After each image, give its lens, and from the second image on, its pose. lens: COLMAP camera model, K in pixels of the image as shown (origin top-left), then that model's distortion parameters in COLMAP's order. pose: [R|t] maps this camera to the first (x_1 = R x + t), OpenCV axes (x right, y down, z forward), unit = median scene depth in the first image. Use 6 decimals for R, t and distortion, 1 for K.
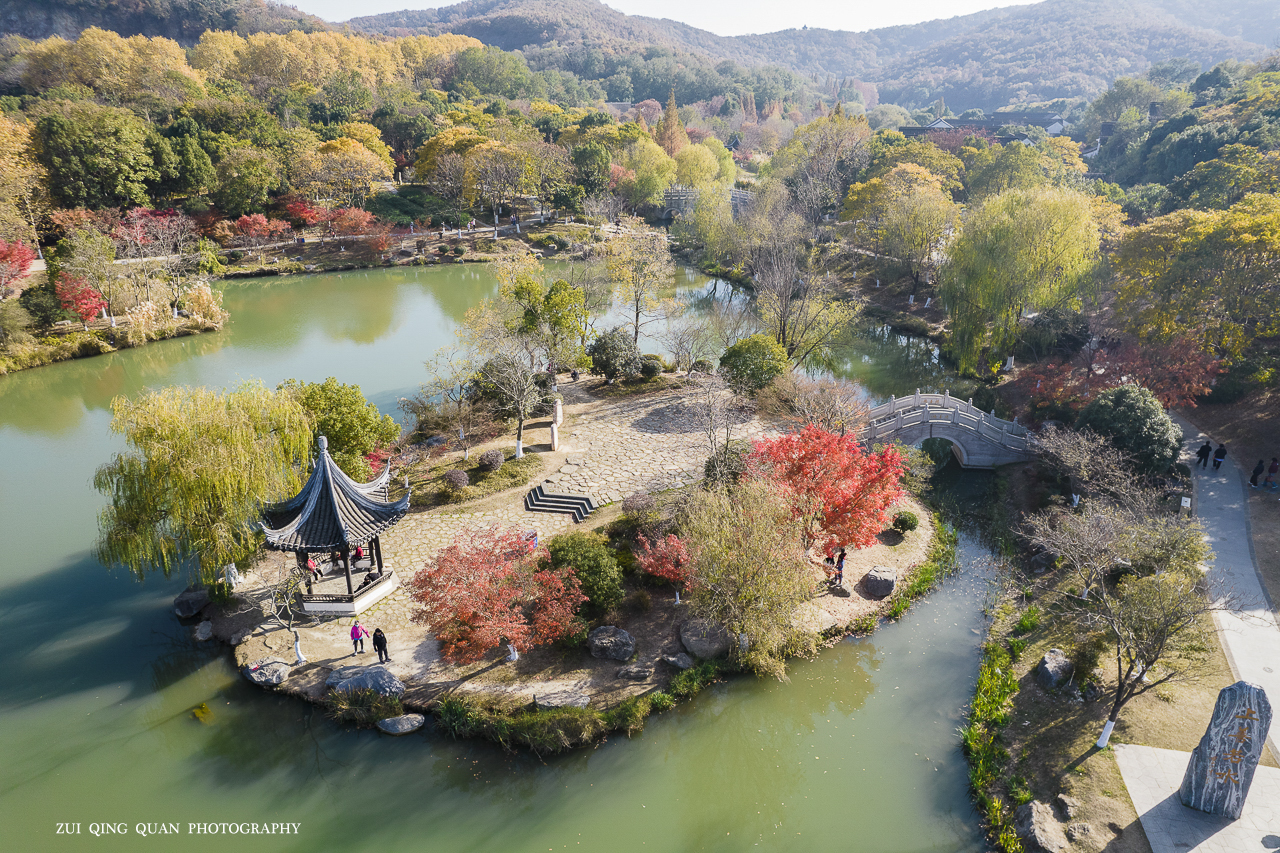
lens RADIAL K [[814.5, 0, 640.0], [0, 814.5, 426.5], [0, 0, 1]] dist [-0.072467, 0.064972]
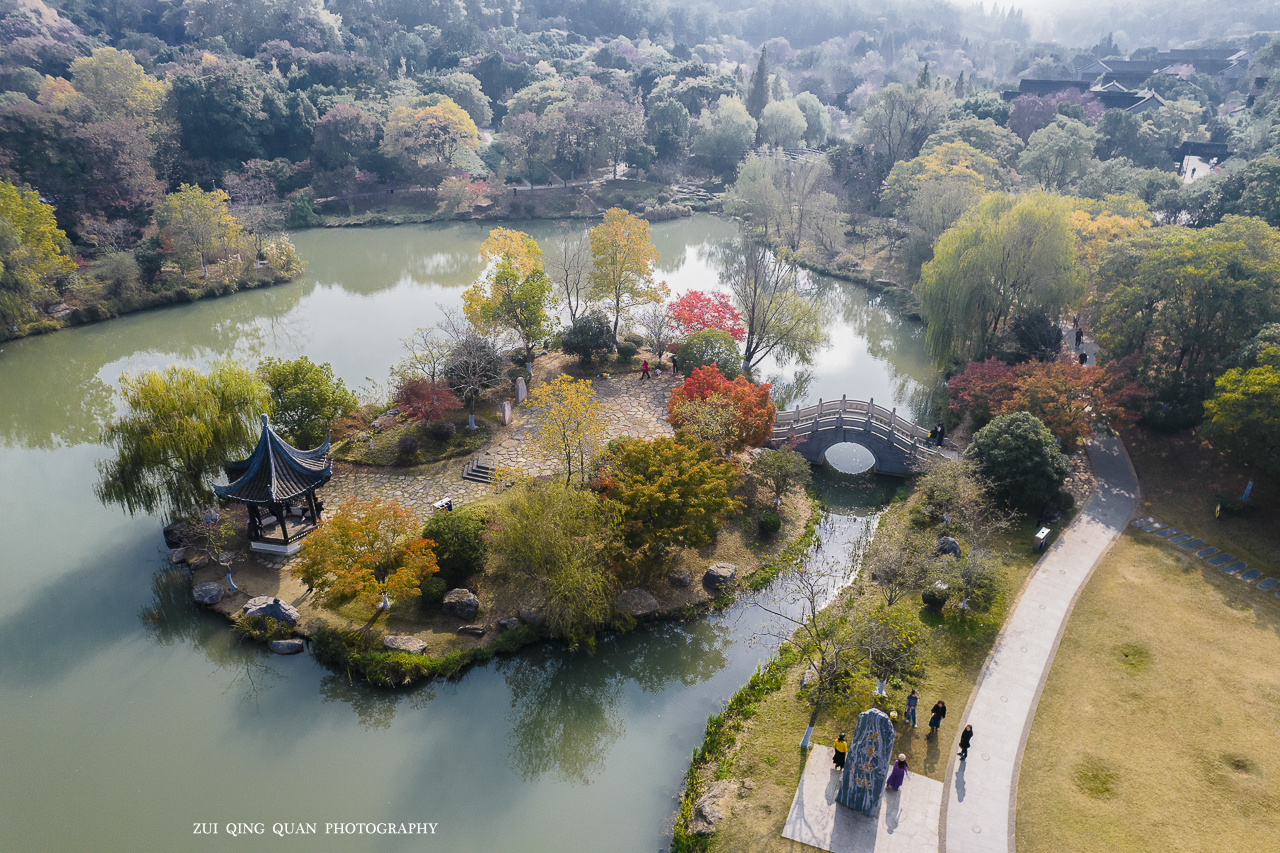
lens RADIAL K [[814.5, 0, 640.0], [0, 814.5, 426.5], [0, 0, 1]] dist [-0.072467, 0.064972]
pose [[0.982956, 0.082073, -0.164505, 0.244422], [-0.068298, 0.993801, 0.087723, -0.074159], [0.170685, -0.074993, 0.982468, -0.081509]]
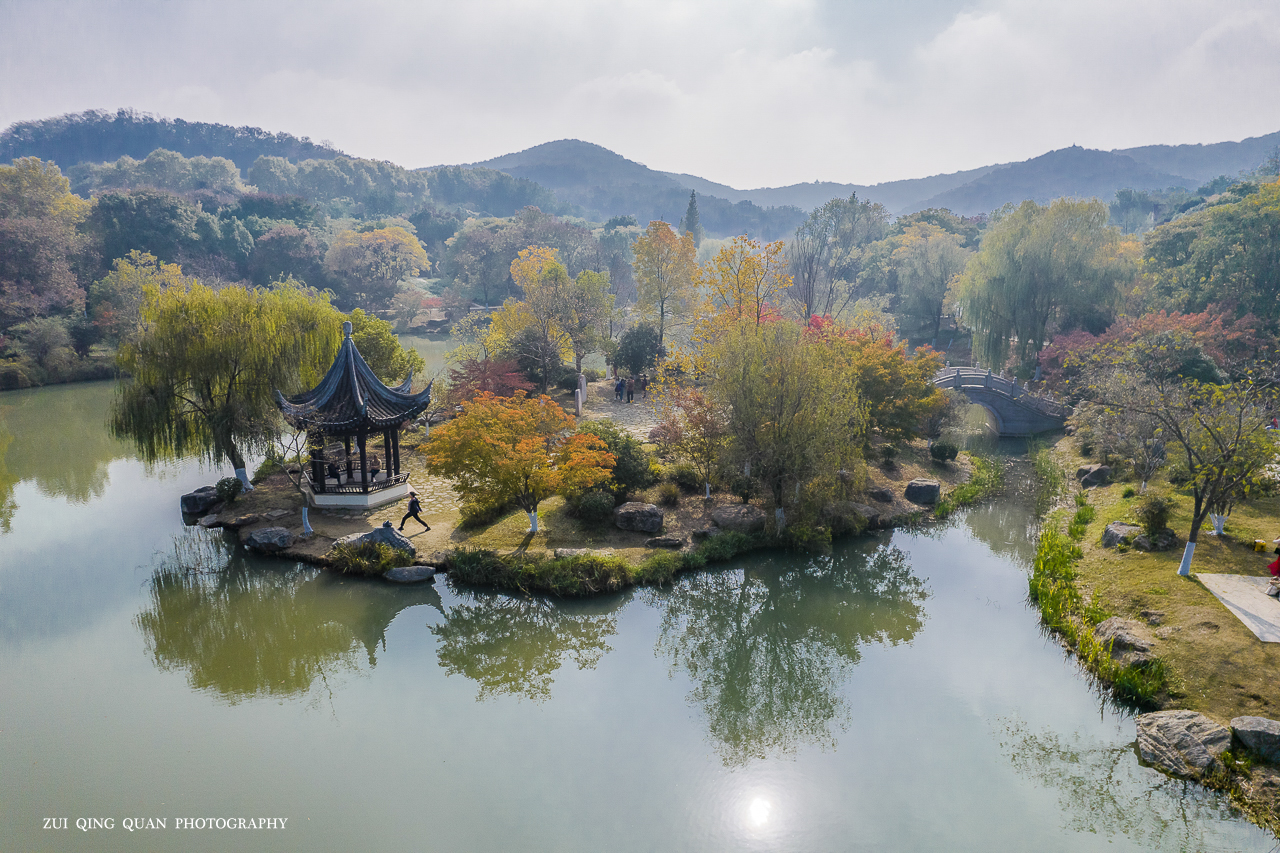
lens RADIAL K [[814.5, 0, 640.0], [0, 814.5, 426.5], [0, 0, 1]] dist [-0.072467, 0.064972]
pose [[0.999714, 0.002230, -0.023806, -0.007491], [-0.006463, 0.983782, -0.179252, 0.198967], [0.023021, 0.179354, 0.983515, 0.036348]]
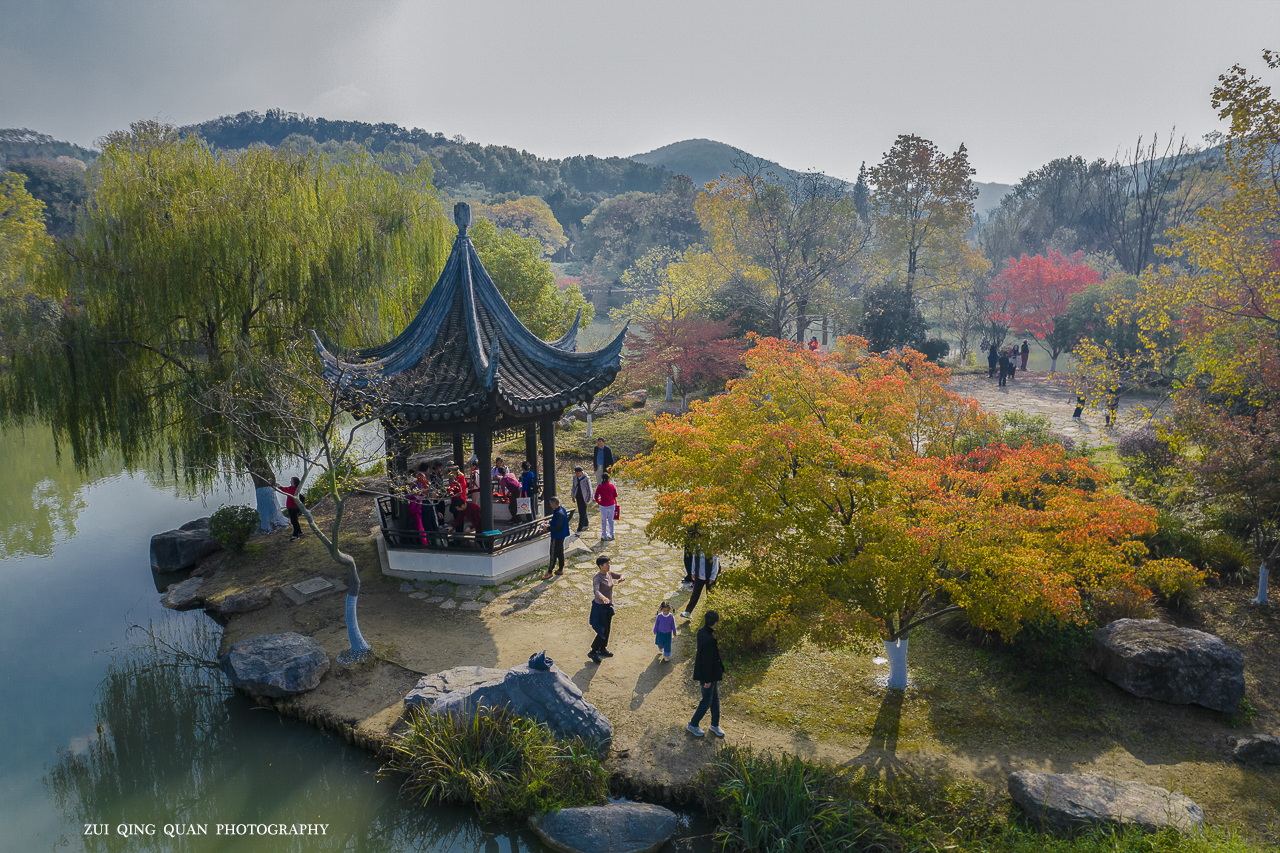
lens RADIAL K [[814.5, 0, 640.0], [0, 814.5, 426.5], [0, 0, 1]] dist [-0.072467, 0.064972]
pose [[0.985531, 0.030805, -0.166671, -0.127567], [-0.061230, 0.981645, -0.180622, 0.145019], [0.158048, 0.188214, 0.969328, 0.357078]]
